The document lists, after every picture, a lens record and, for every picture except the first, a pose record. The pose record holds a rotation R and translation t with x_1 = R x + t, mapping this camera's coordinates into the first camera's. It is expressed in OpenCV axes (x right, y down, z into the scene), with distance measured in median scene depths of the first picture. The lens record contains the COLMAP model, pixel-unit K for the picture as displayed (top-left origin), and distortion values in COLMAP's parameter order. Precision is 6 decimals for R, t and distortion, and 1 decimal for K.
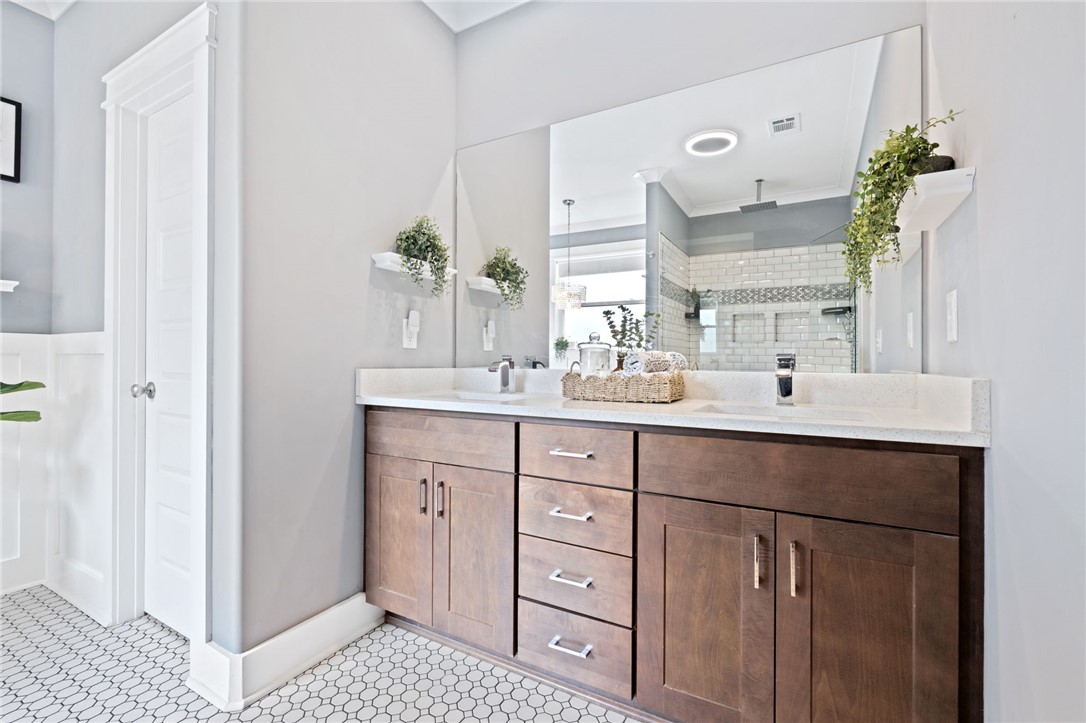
lens RADIAL K [[470.8, 0, 544.4], [0, 470.8, 364.6], [0, 0, 1]] dist [-0.003009, 0.000073]
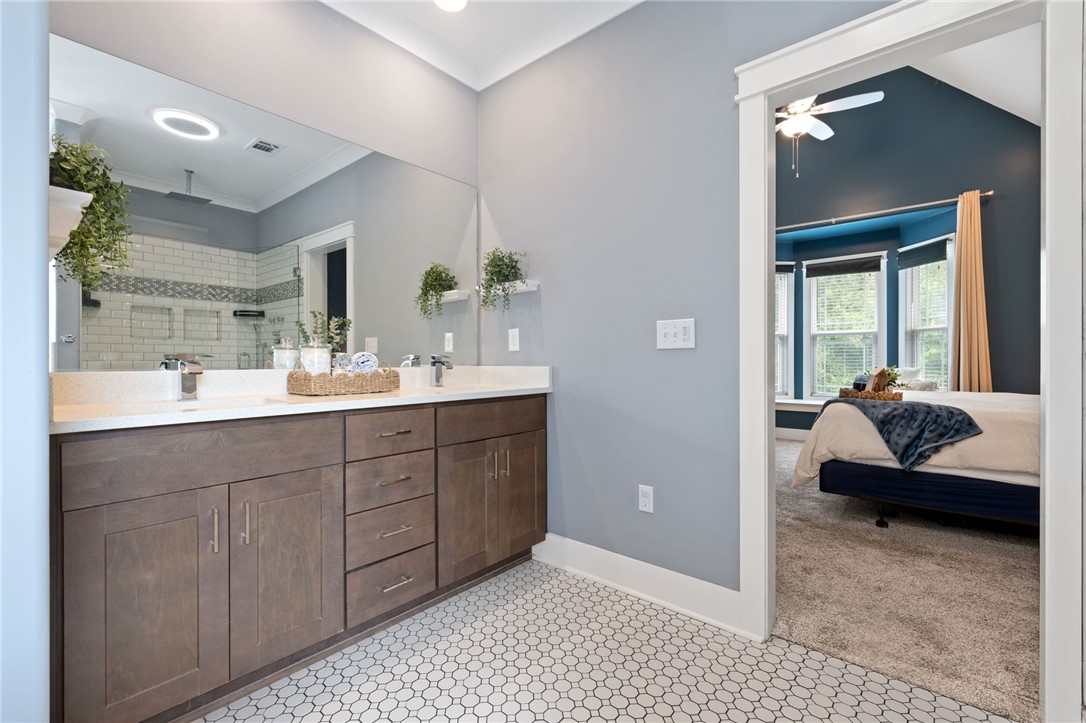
lens RADIAL K [[470.8, 0, 542.6], [0, 470.8, 358.7], [0, 0, 1]] dist [-0.003009, 0.000073]
pose [[0.197960, -0.001400, 0.980209, -0.419847], [0.007684, 0.999970, -0.000123, -0.003609], [-0.980180, 0.007556, 0.197965, 0.130114]]
